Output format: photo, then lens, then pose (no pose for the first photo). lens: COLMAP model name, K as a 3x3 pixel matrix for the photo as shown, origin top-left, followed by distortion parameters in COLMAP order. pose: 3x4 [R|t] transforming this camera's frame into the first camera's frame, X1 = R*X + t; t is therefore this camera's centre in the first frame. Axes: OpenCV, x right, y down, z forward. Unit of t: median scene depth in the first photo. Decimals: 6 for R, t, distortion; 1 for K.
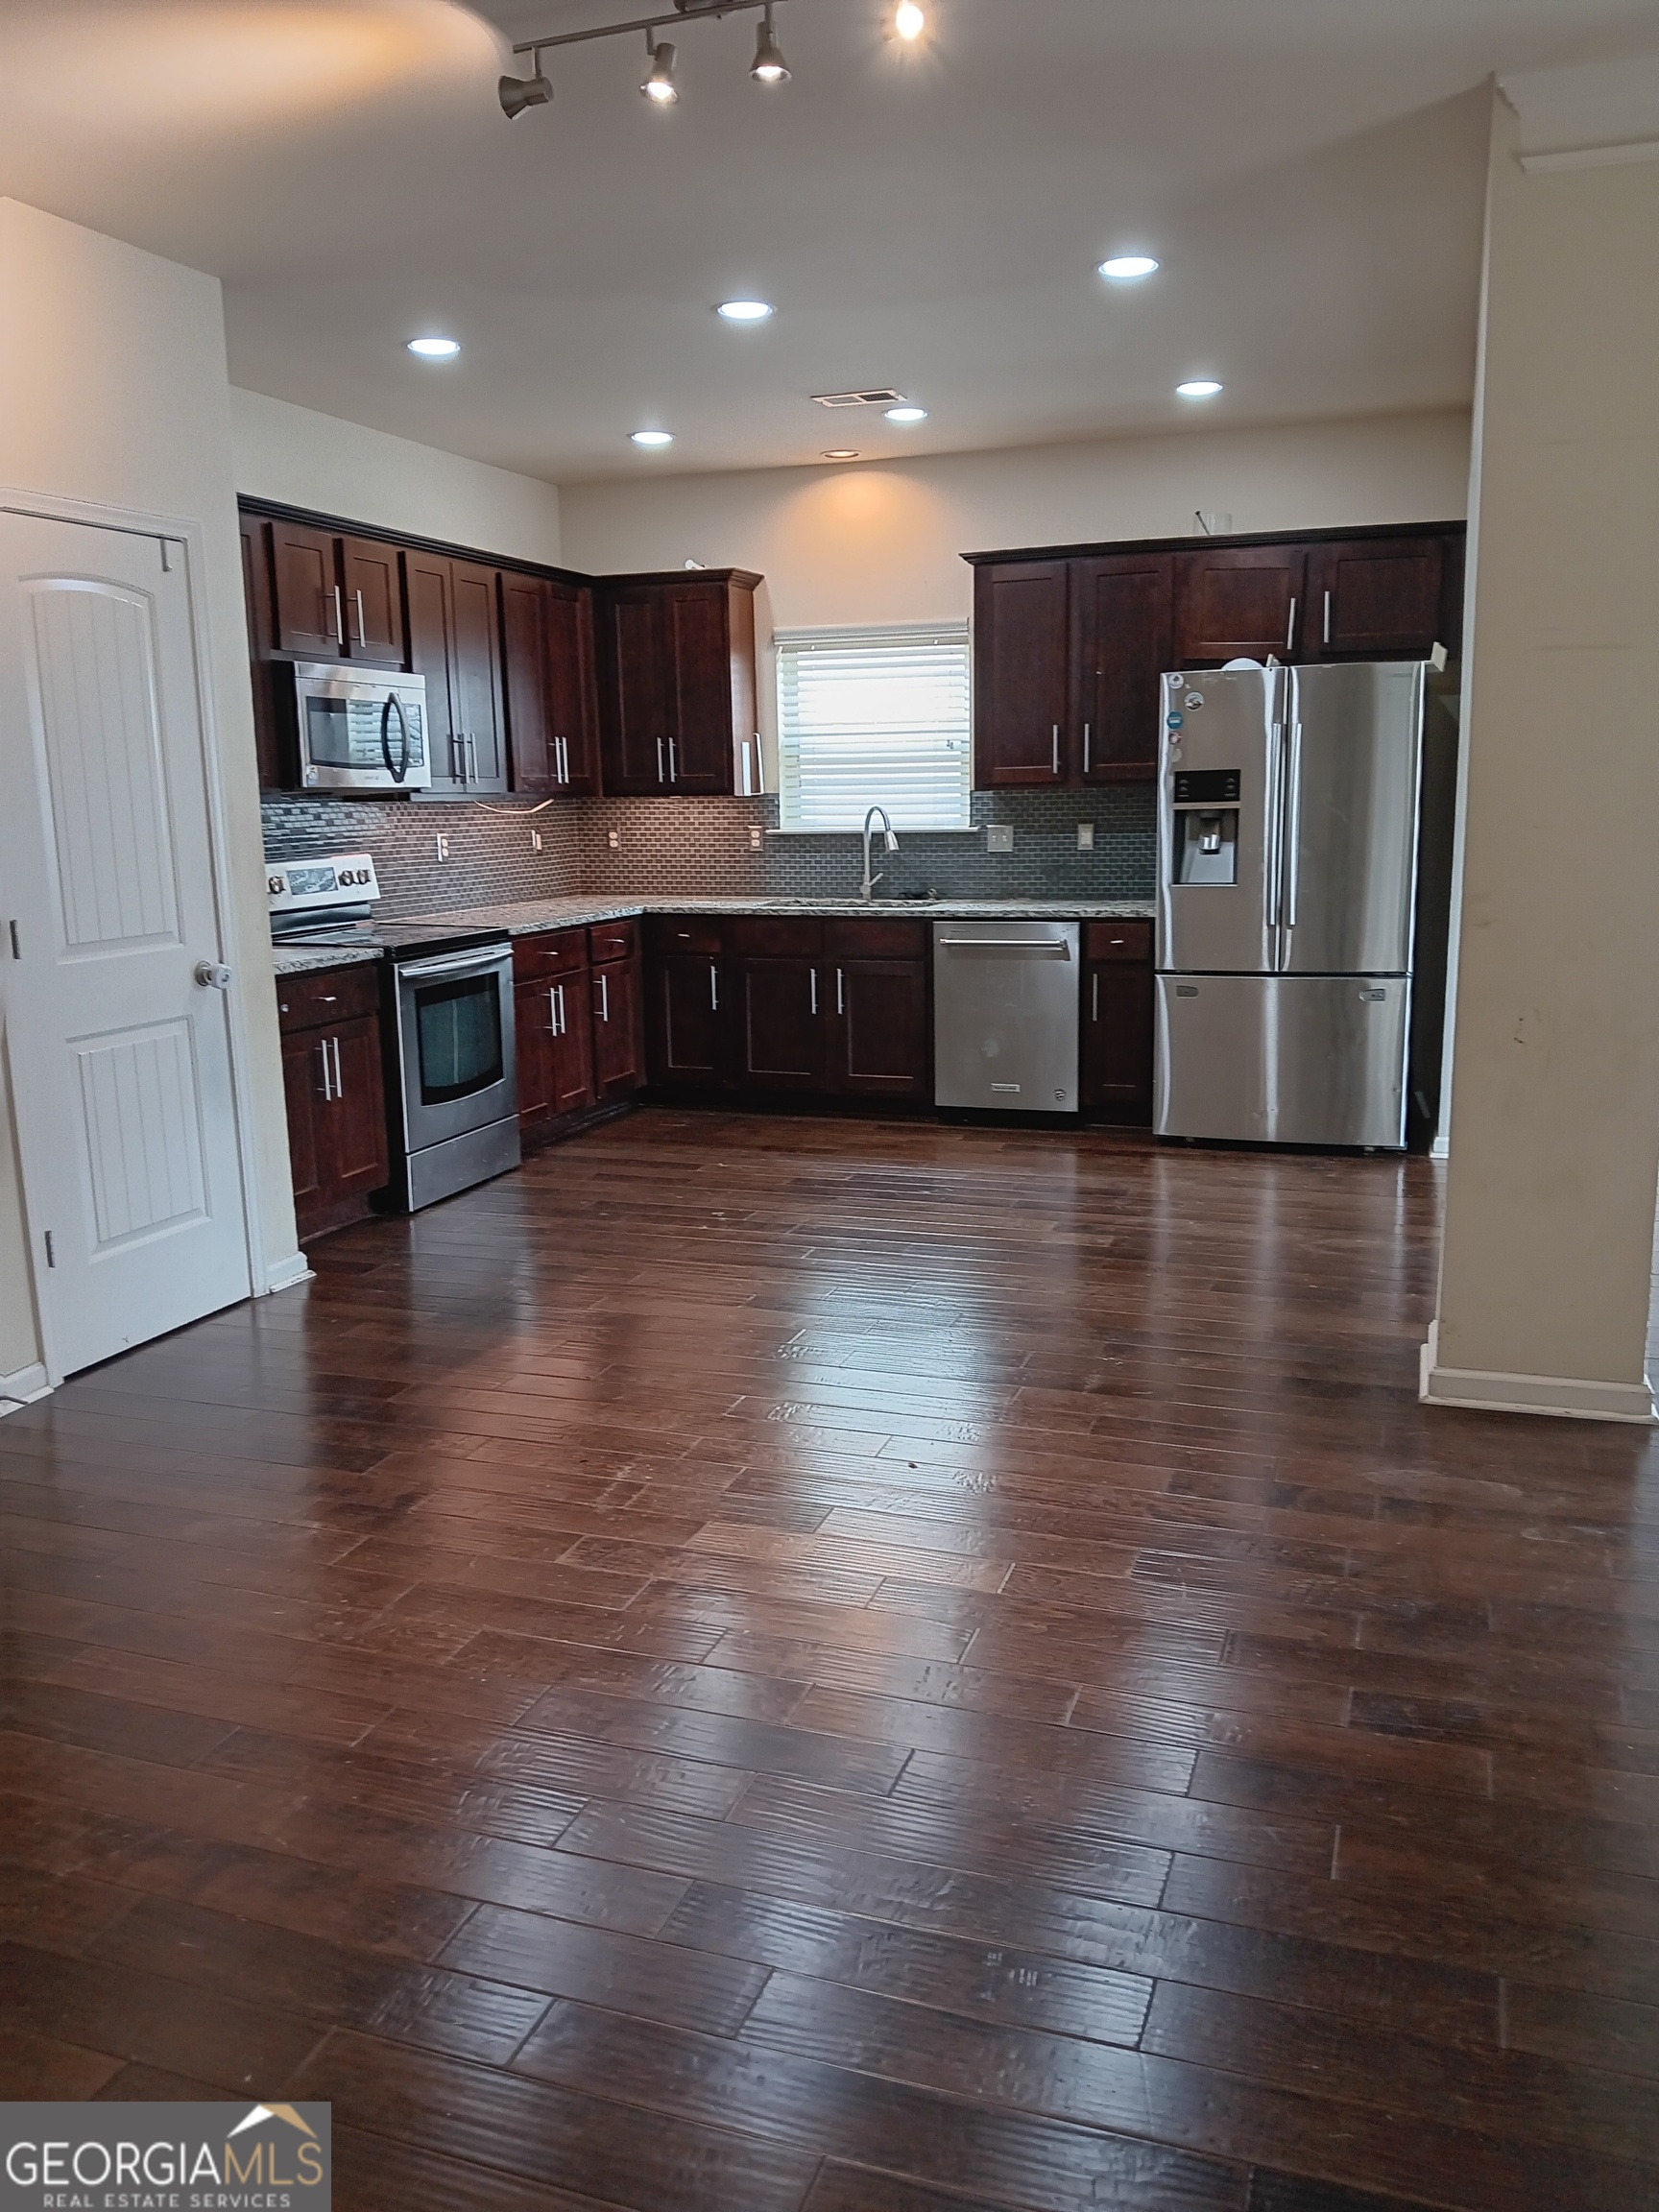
lens RADIAL K [[1719.6, 0, 829.5], [0, 1719.6, 1106.0], [0, 0, 1]] dist [0.135876, -0.119868]
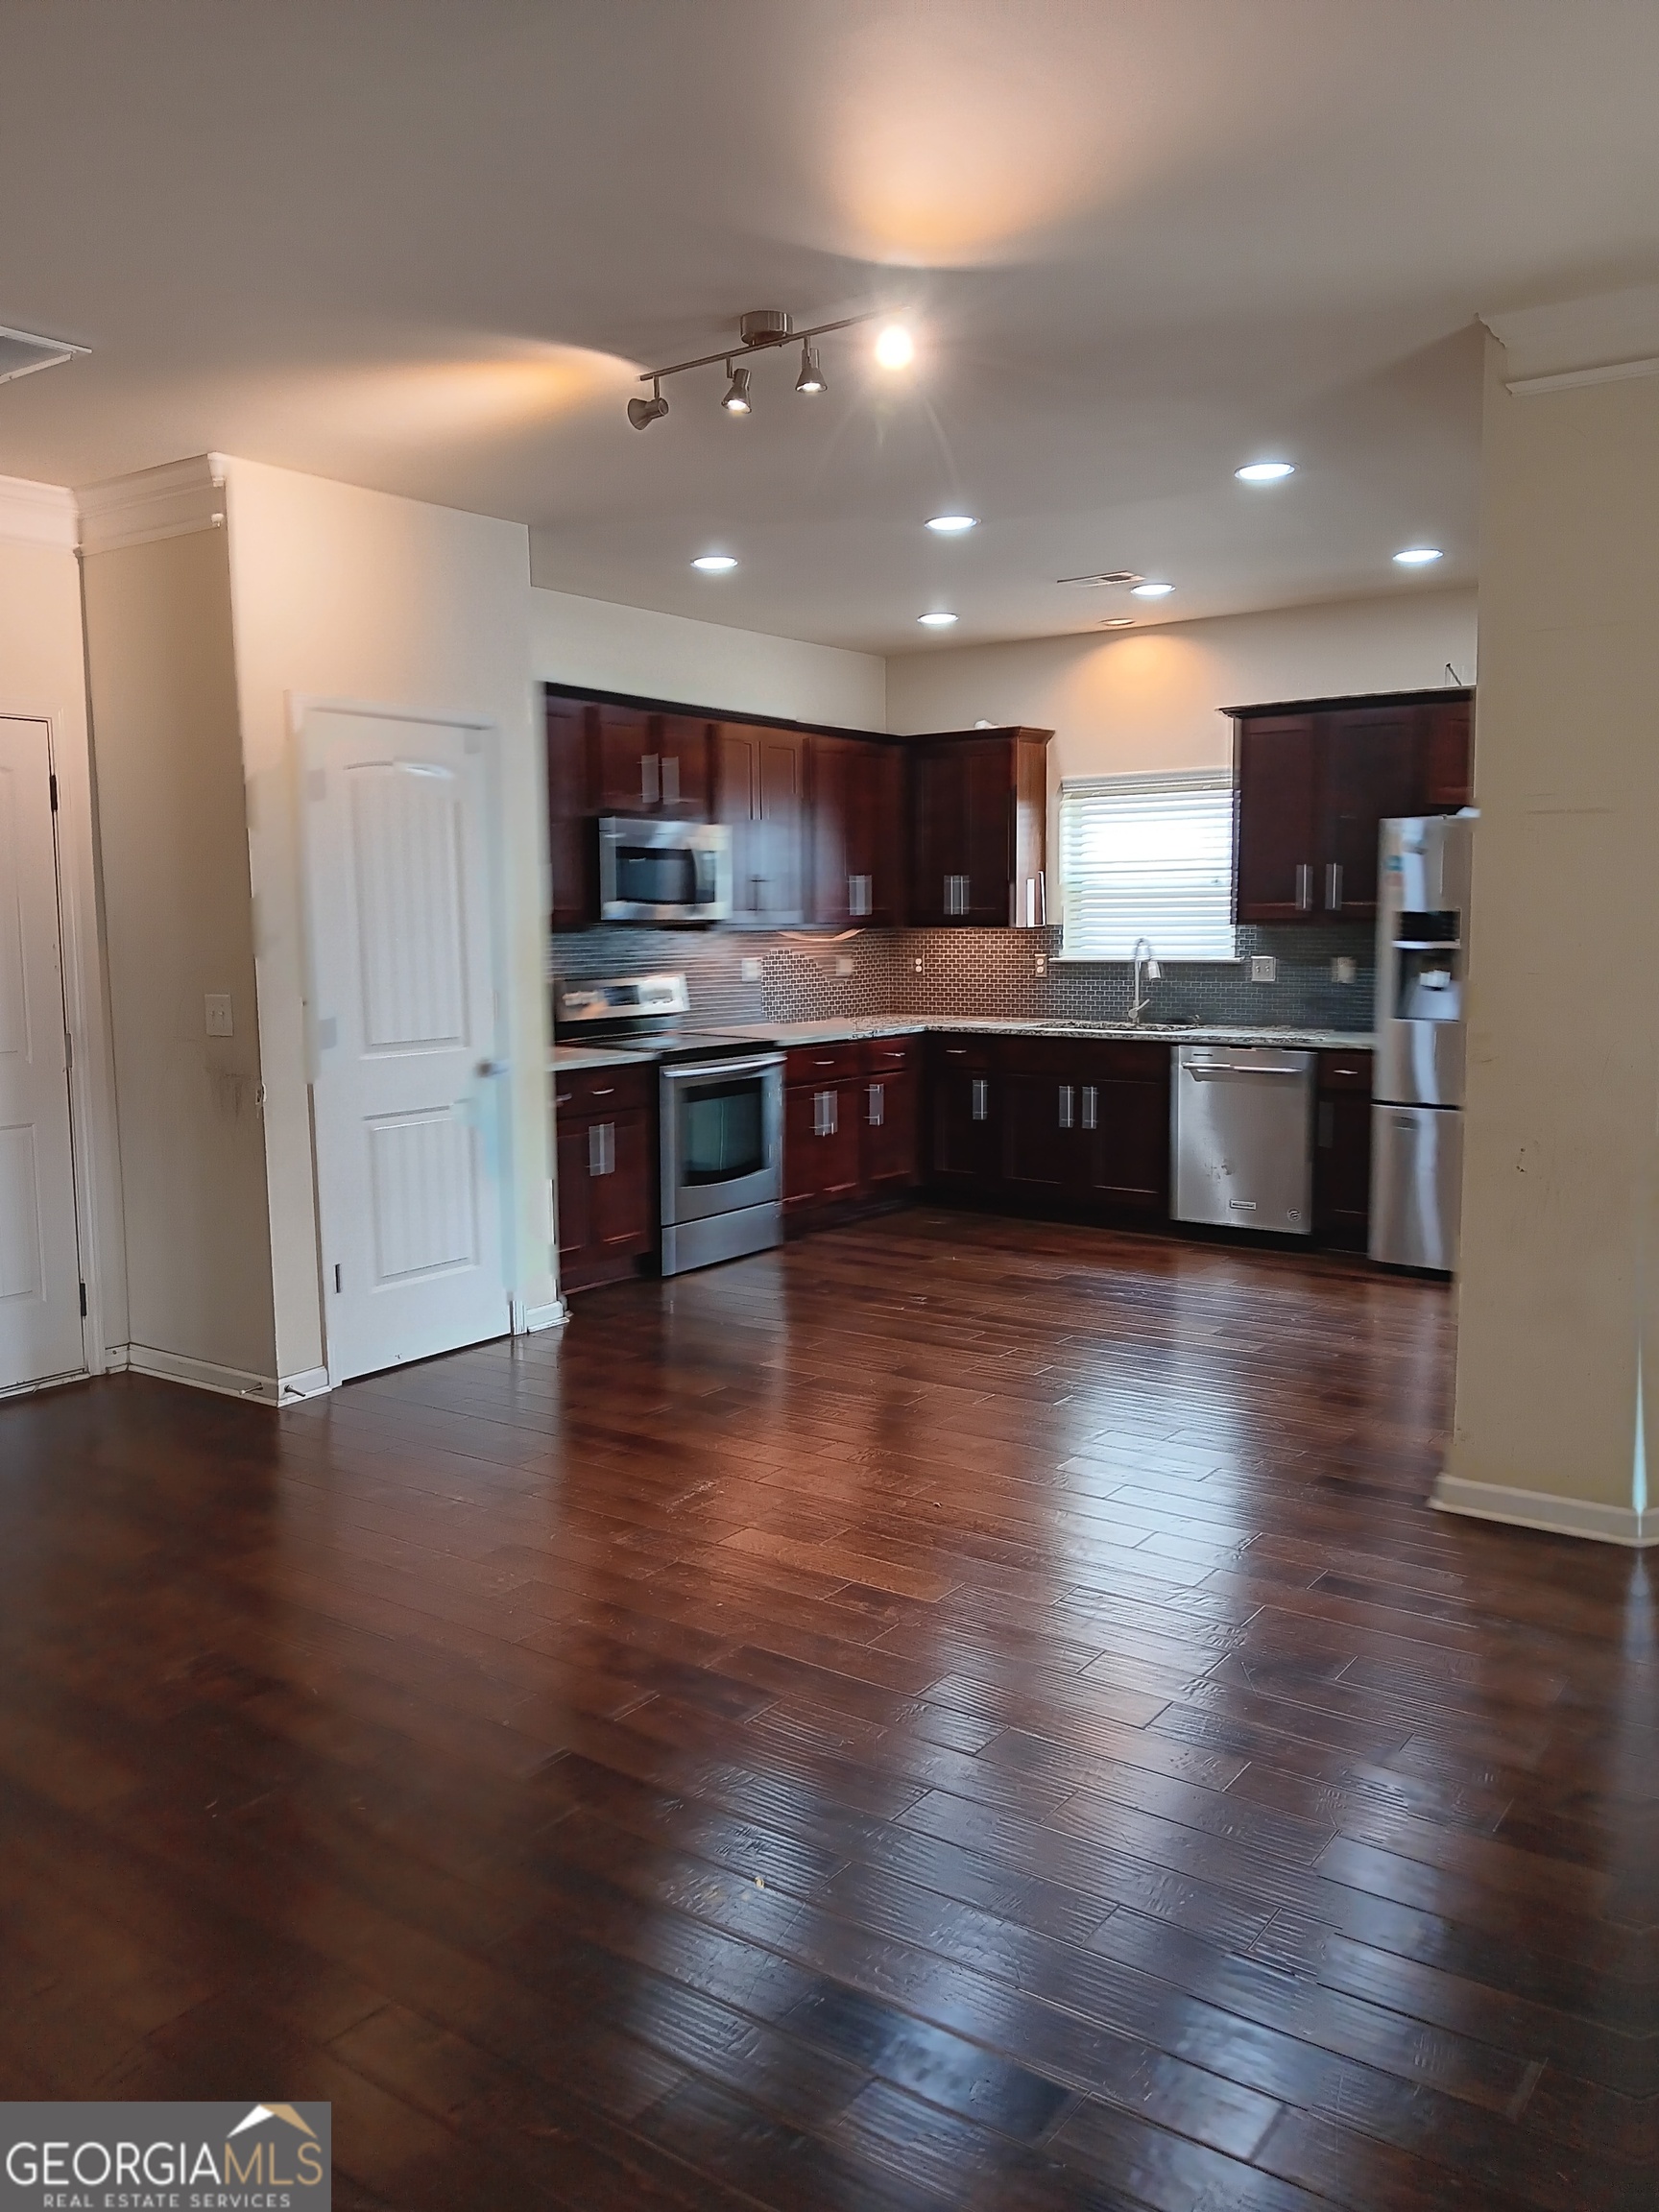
lens RADIAL K [[1696.1, 0, 829.5], [0, 1696.1, 1106.0], [0, 0, 1]] dist [0.167286, -0.000688]
pose [[0.961944, 0.044035, -0.269673, 0.147541], [-0.061848, 0.996404, -0.057913, 0.004785], [0.266153, 0.072388, 0.961209, -0.076224]]
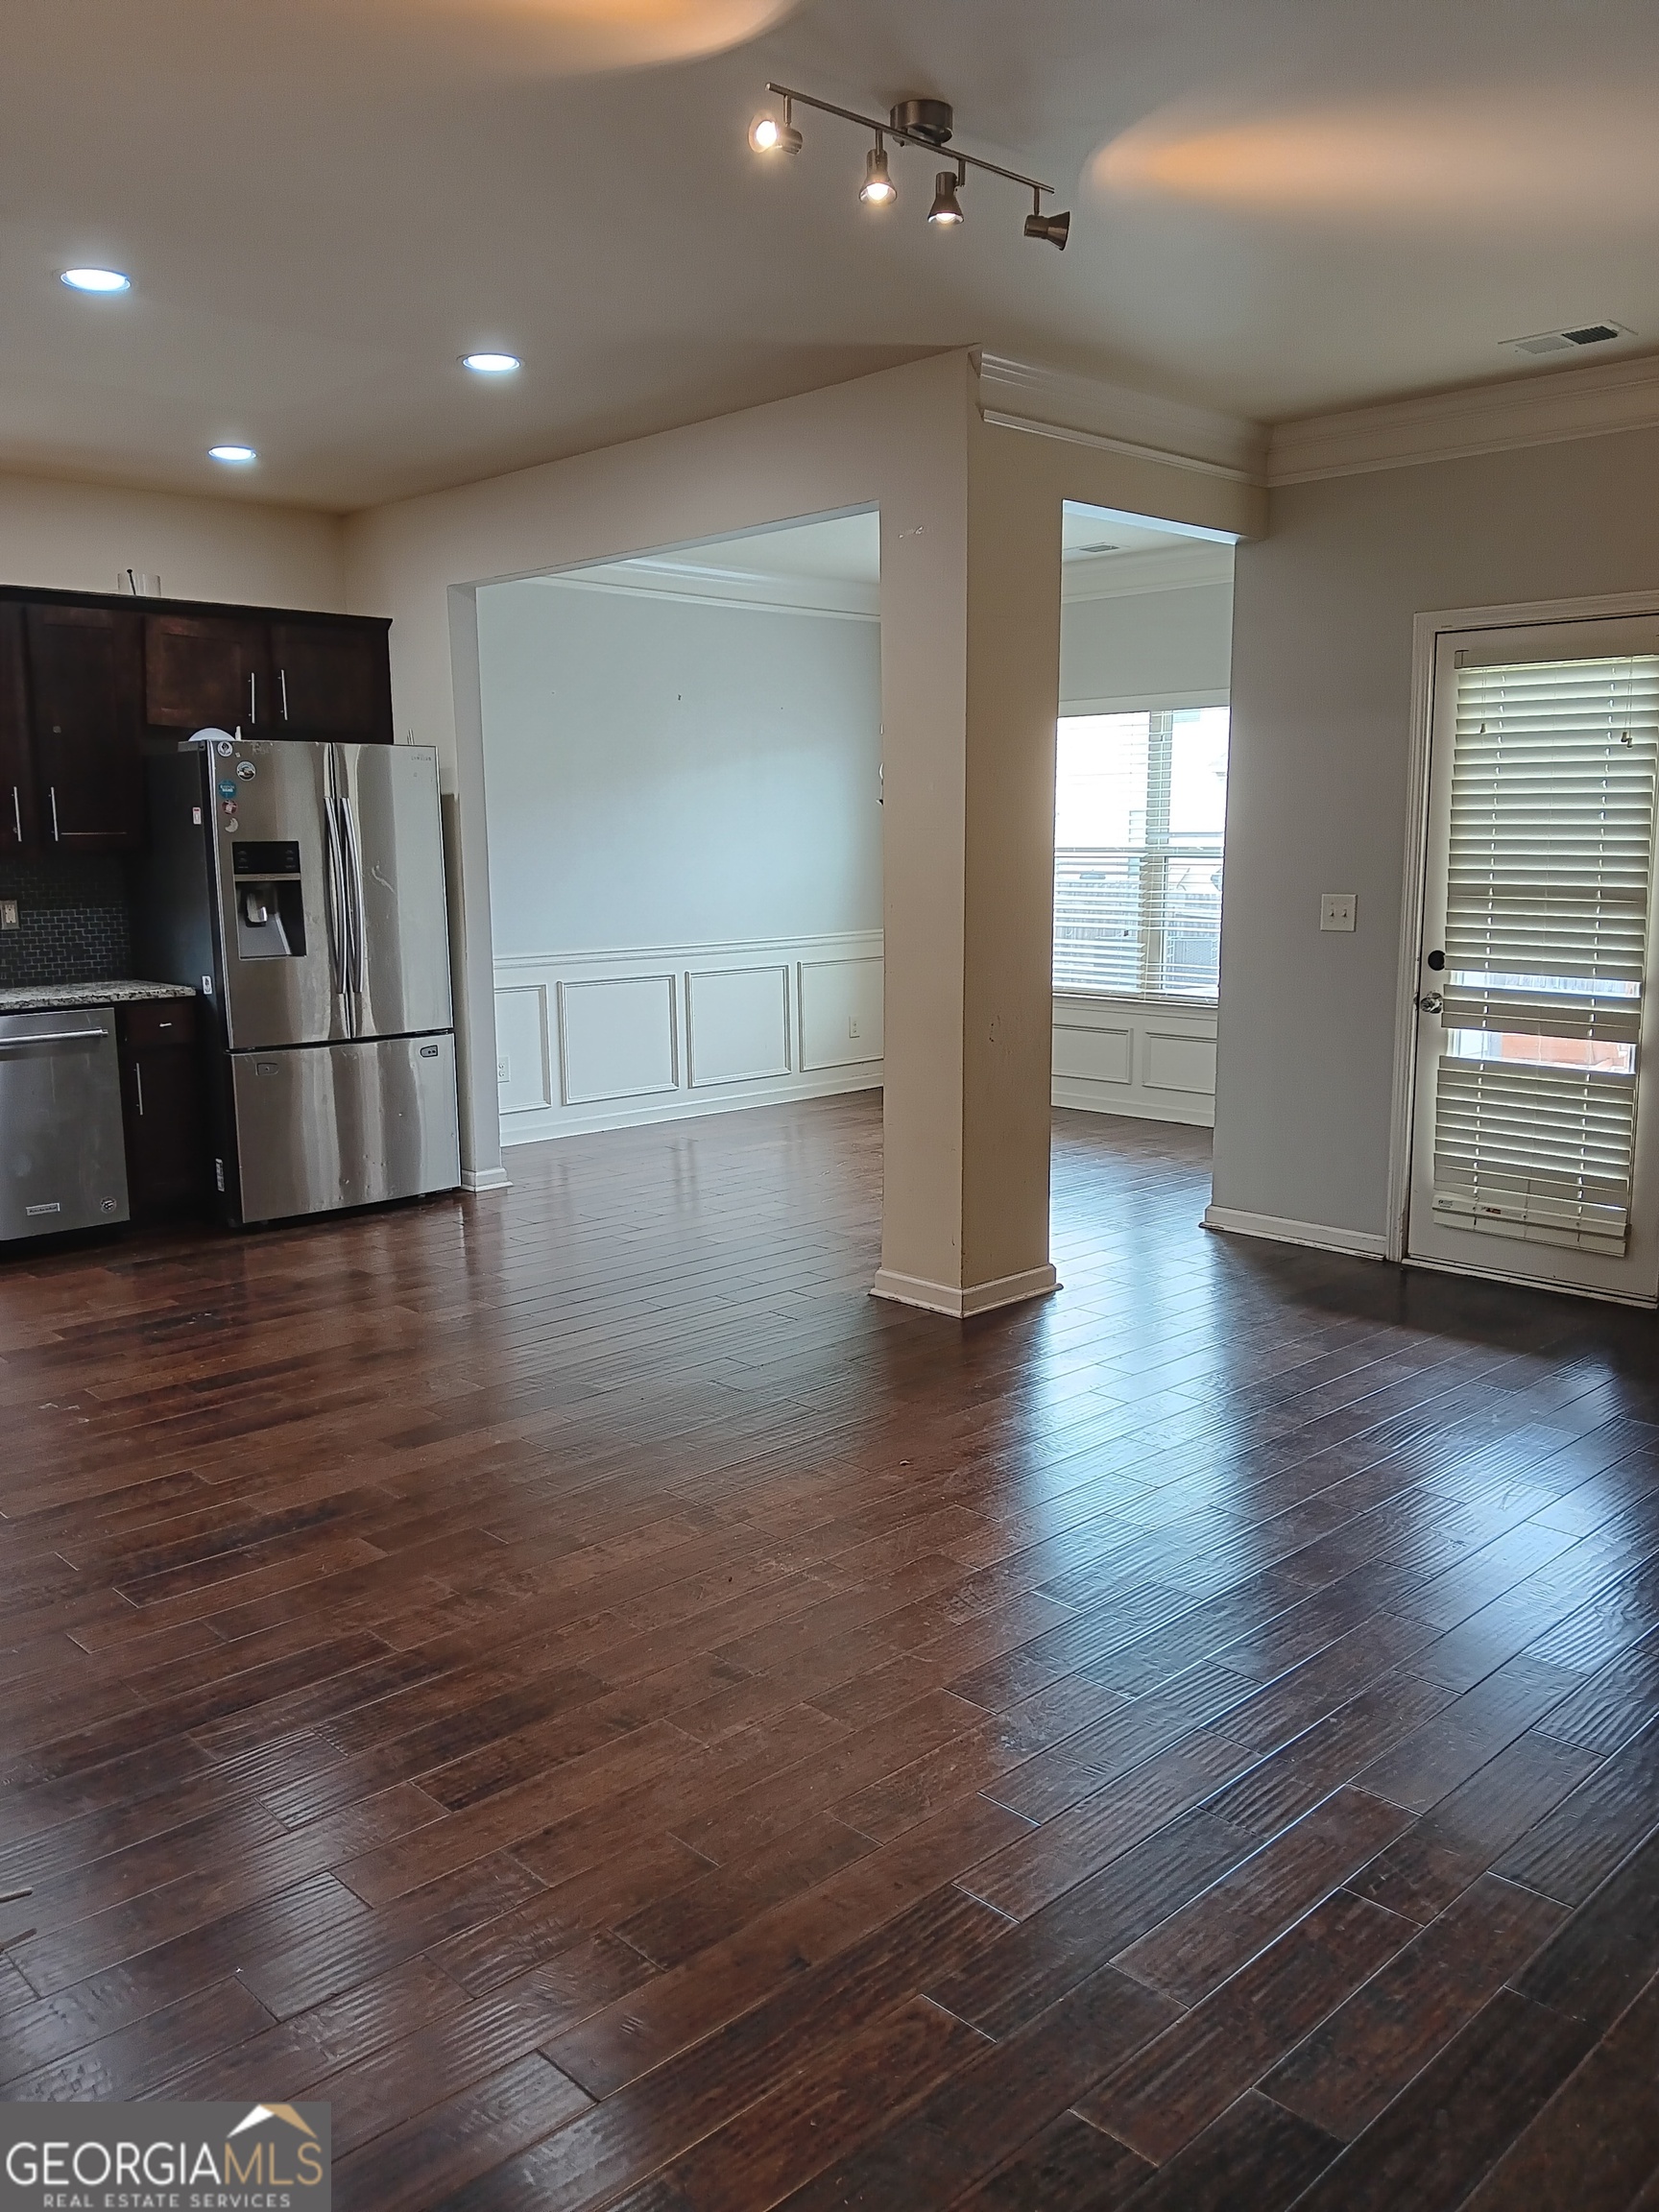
lens RADIAL K [[1709.0, 0, 829.5], [0, 1709.0, 1106.0], [0, 0, 1]] dist [0.000132, -0.112733]
pose [[0.448986, -0.135042, 0.883275, -0.457976], [0.168082, 0.983631, 0.064946, -0.051088], [-0.877587, 0.119302, 0.464335, 0.275365]]
